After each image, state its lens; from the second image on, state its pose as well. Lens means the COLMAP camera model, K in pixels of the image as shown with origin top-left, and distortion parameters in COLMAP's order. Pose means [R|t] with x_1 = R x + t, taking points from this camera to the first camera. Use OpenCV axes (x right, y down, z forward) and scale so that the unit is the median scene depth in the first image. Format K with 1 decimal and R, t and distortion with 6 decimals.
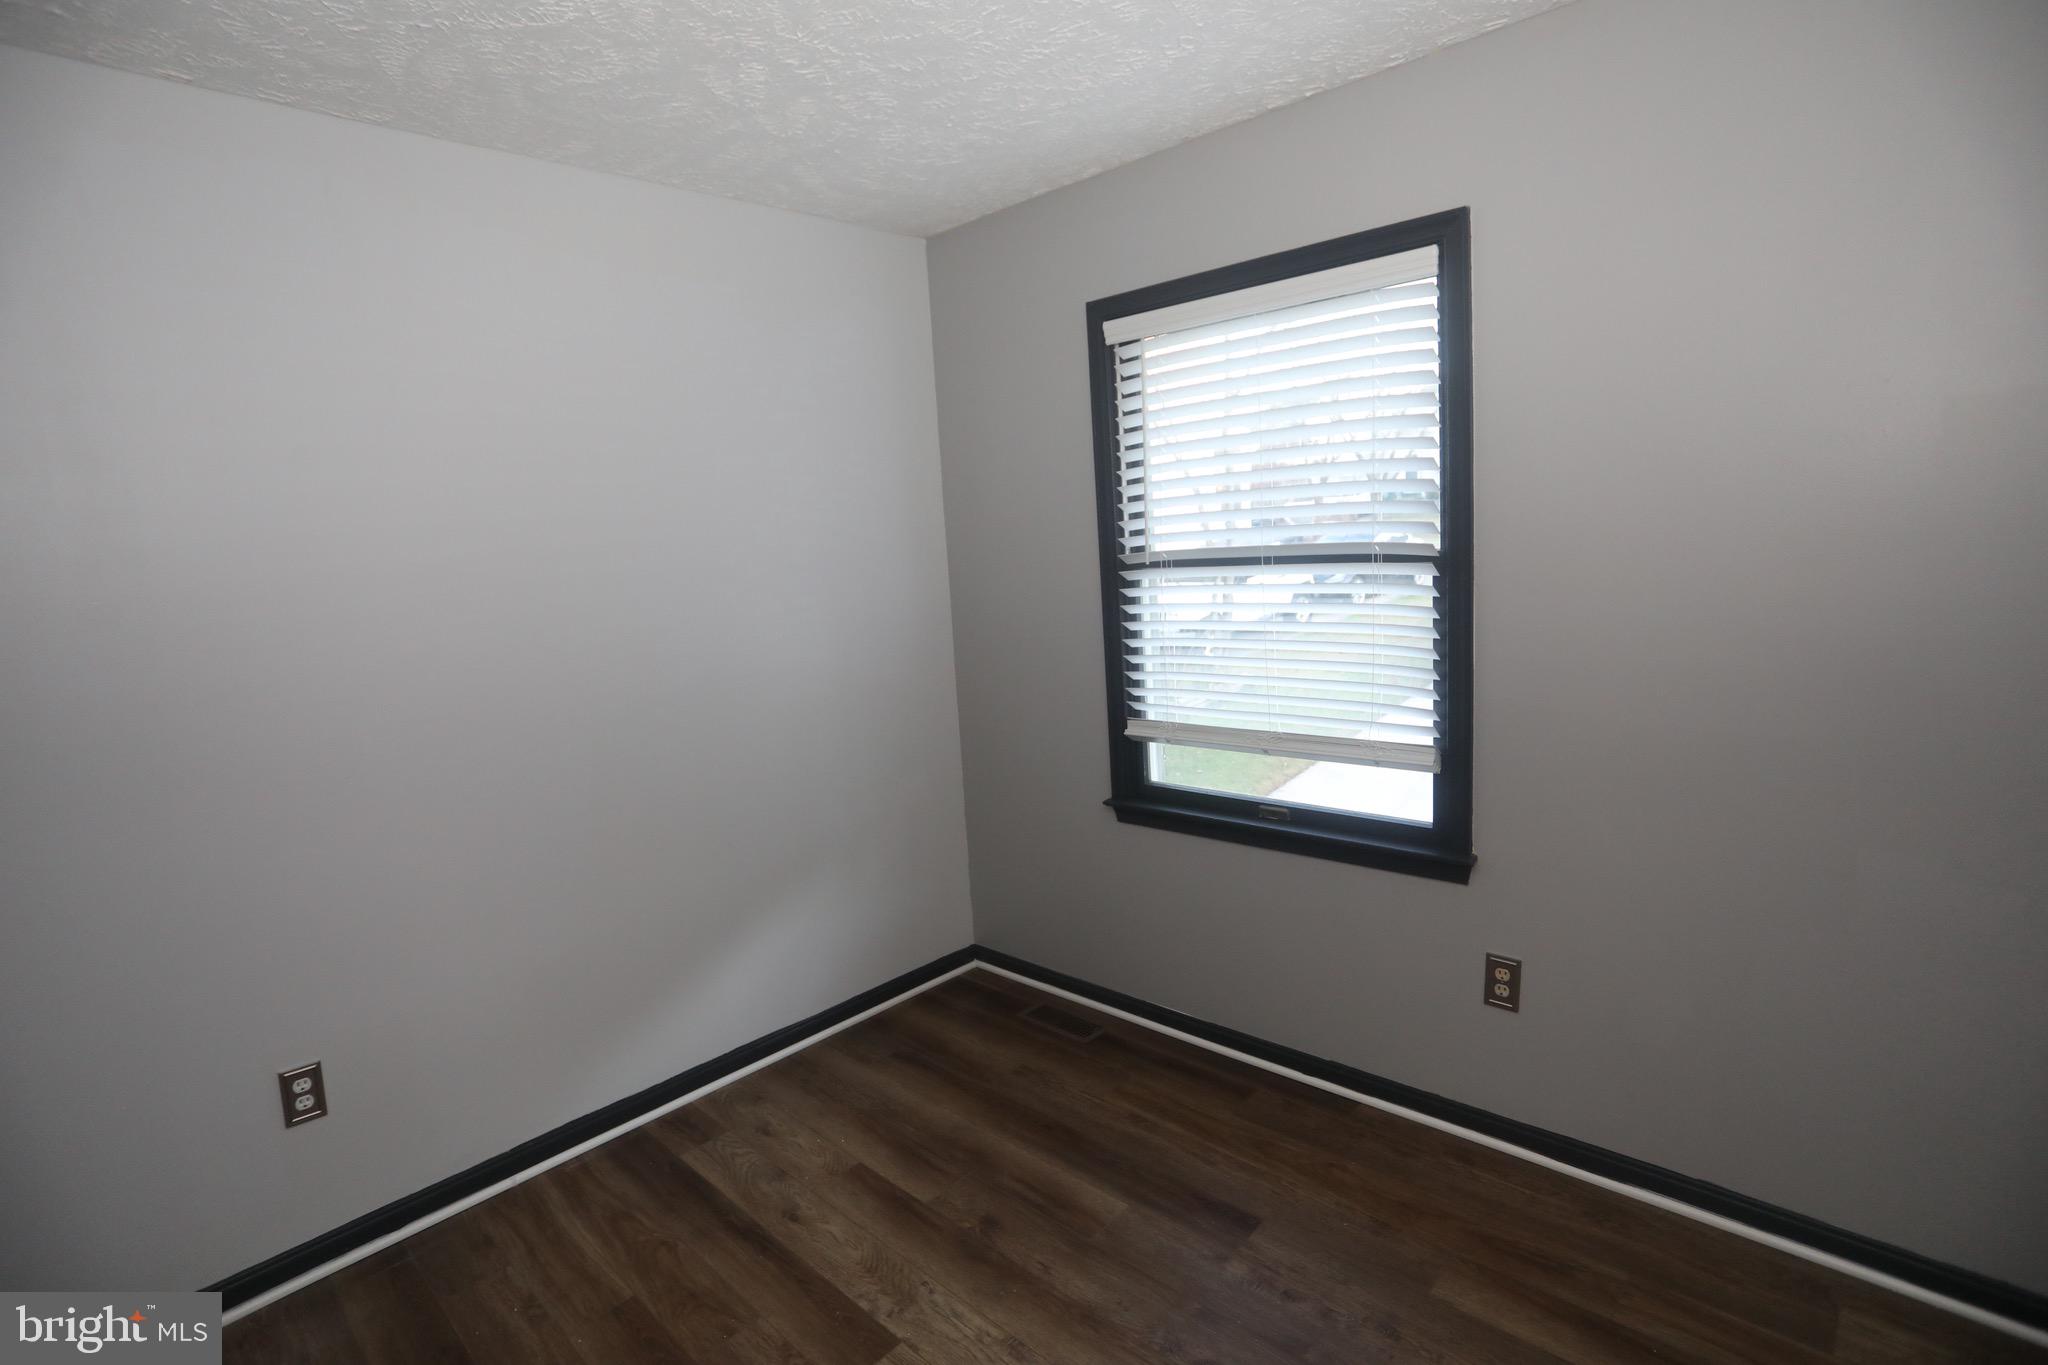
lens RADIAL K [[992.9, 0, 1036.9], [0, 992.9, 686.0], [0, 0, 1]] dist [-0.060659, 0.020015]
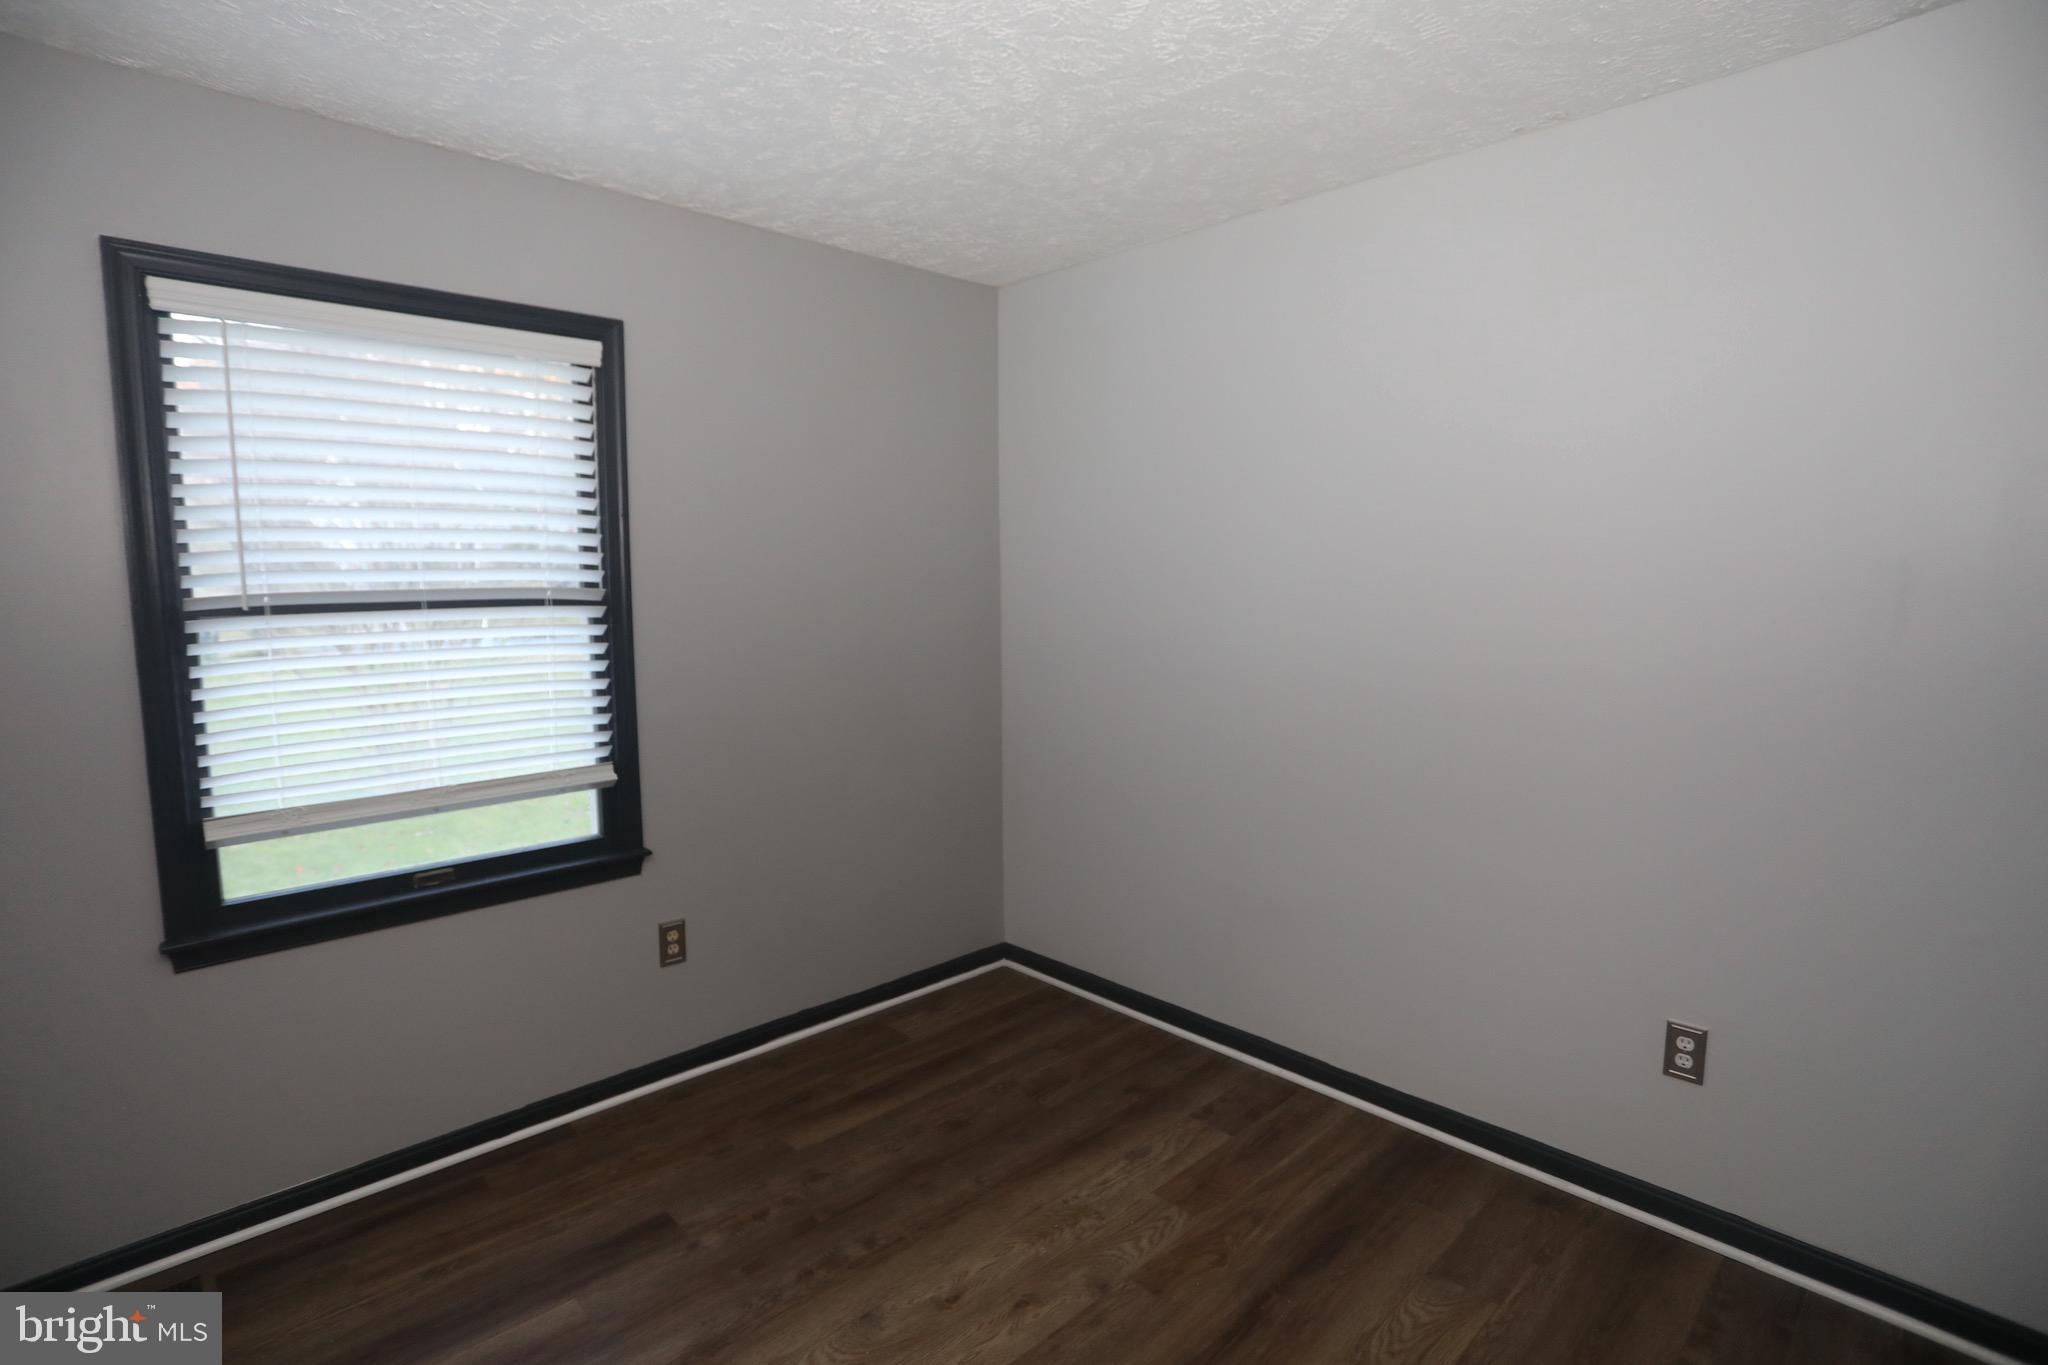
lens RADIAL K [[992.9, 0, 1033.4], [0, 992.9, 670.9], [0, 0, 1]] dist [-0.060659, 0.020015]
pose [[0.044446, -0.048676, 0.997825, -0.669570], [0.141662, 0.989026, 0.041936, -0.022754], [-0.988917, 0.139490, 0.050854, 0.397779]]
